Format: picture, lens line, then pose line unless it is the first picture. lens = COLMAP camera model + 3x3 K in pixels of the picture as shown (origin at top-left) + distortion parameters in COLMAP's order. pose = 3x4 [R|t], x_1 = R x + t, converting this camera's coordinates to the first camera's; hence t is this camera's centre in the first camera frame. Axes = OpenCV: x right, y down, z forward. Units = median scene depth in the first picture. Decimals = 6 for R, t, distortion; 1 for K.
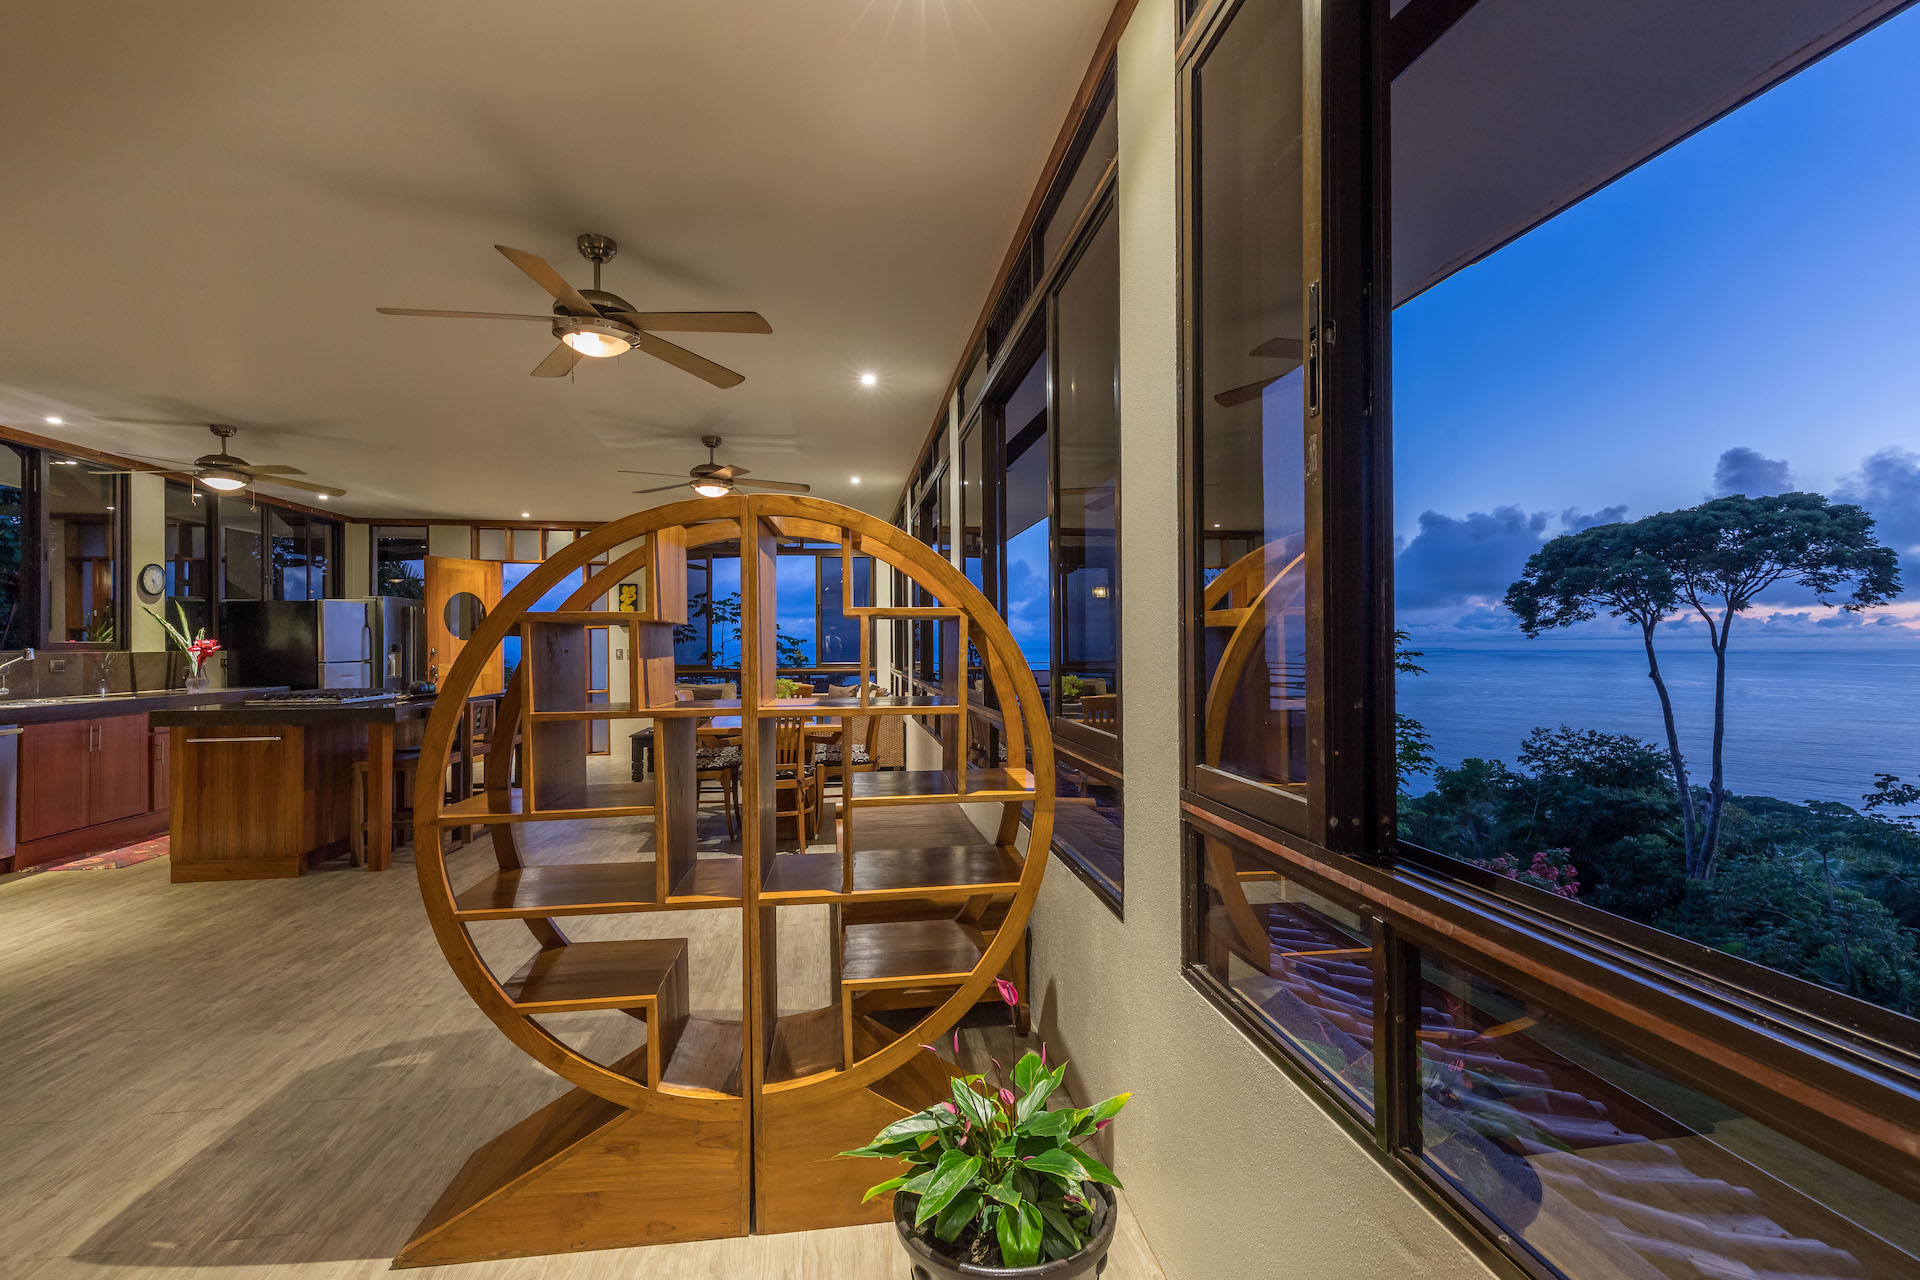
lens RADIAL K [[858.2, 0, 960.0], [0, 858.2, 640.0], [0, 0, 1]] dist [0.002705, 0.000009]
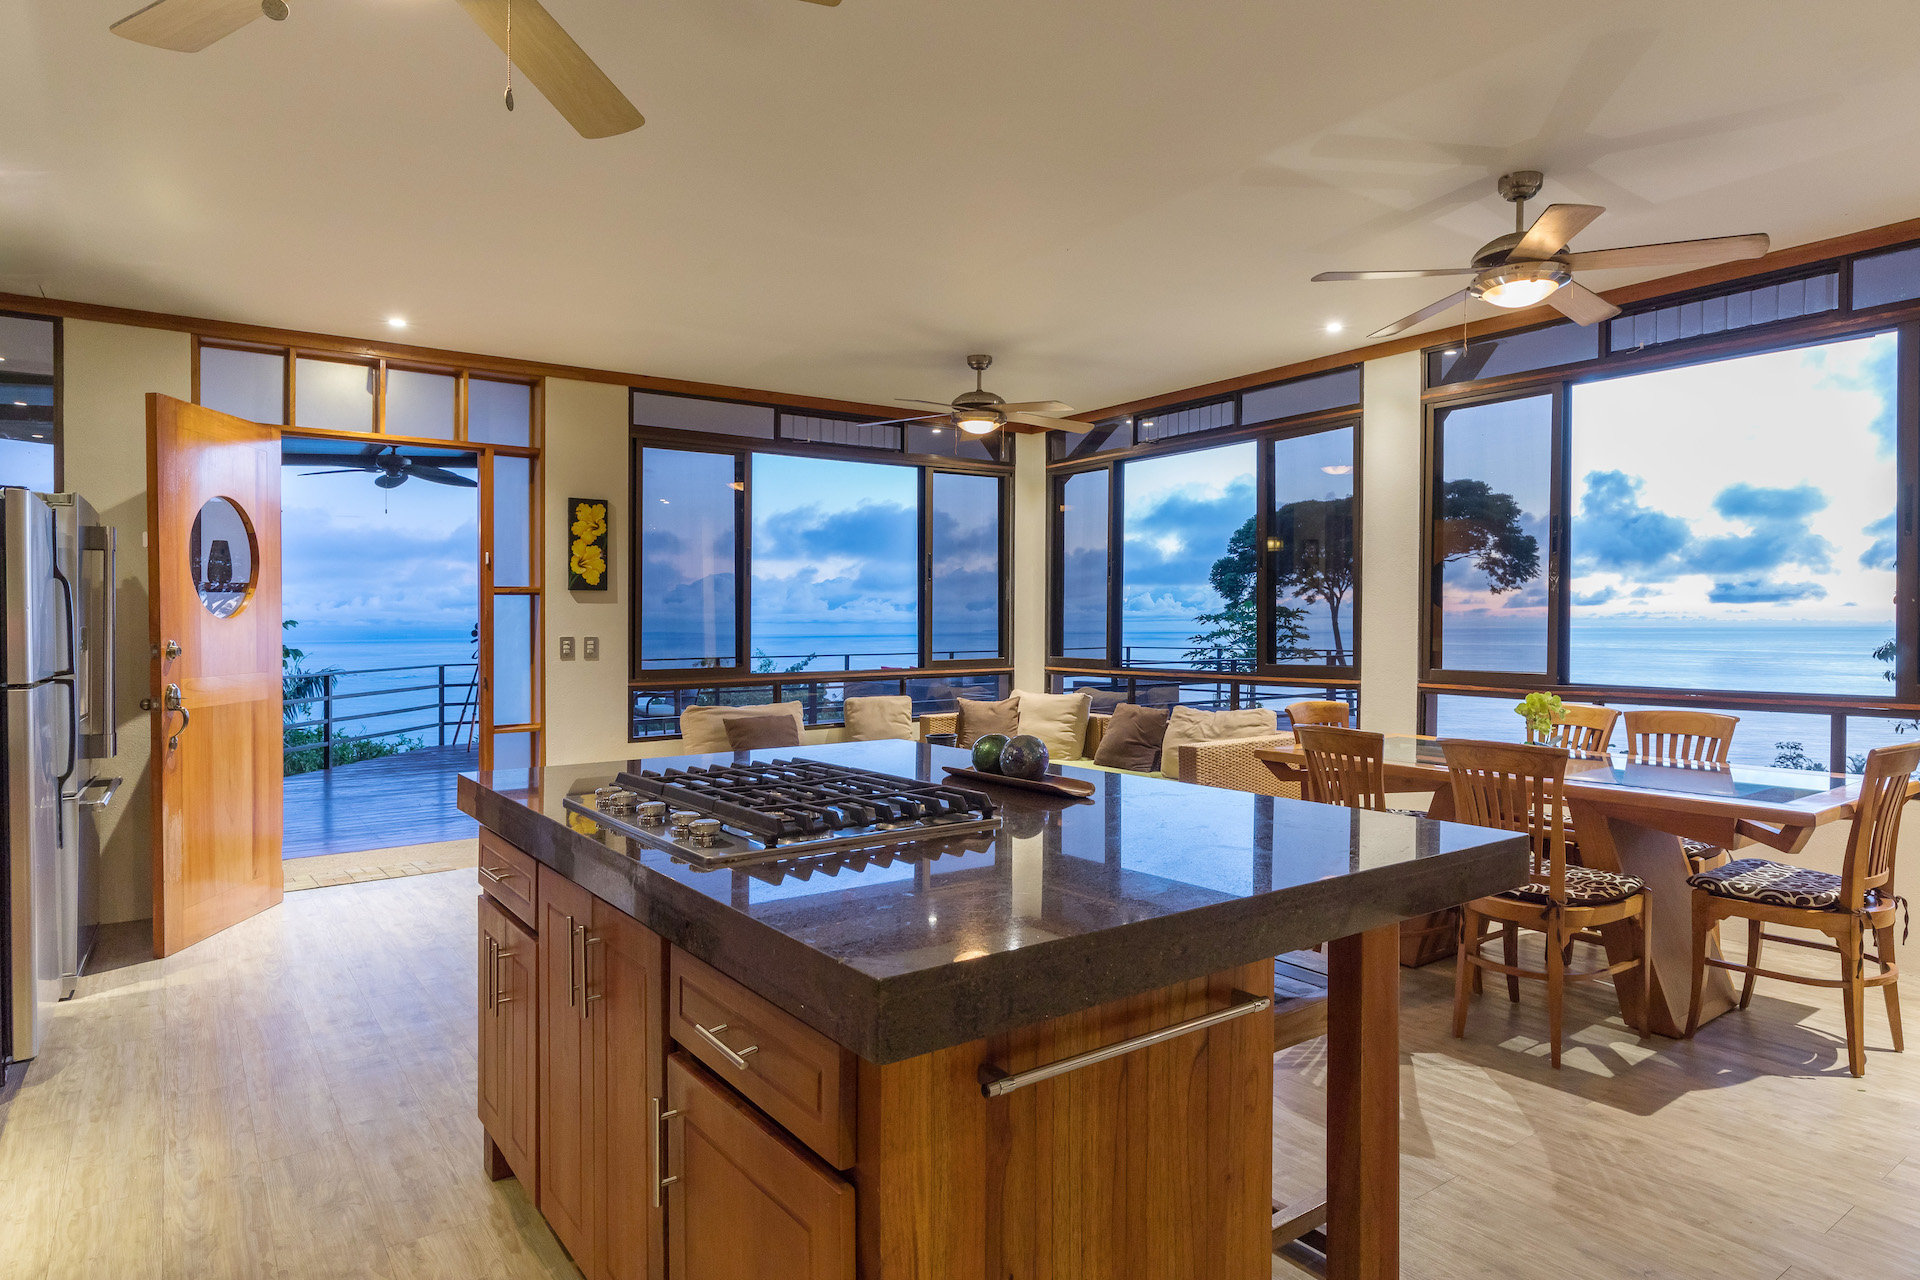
lens RADIAL K [[1080.0, 0, 960.0], [0, 1080.0, 640.0], [0, 0, 1]] dist [-0.000812, -0.000421]
pose [[0.879612, -0.005938, 0.475654, -0.192310], [-0.003002, 0.999833, 0.018032, 0.000214], [-0.475682, -0.017289, 0.879447, 0.147654]]
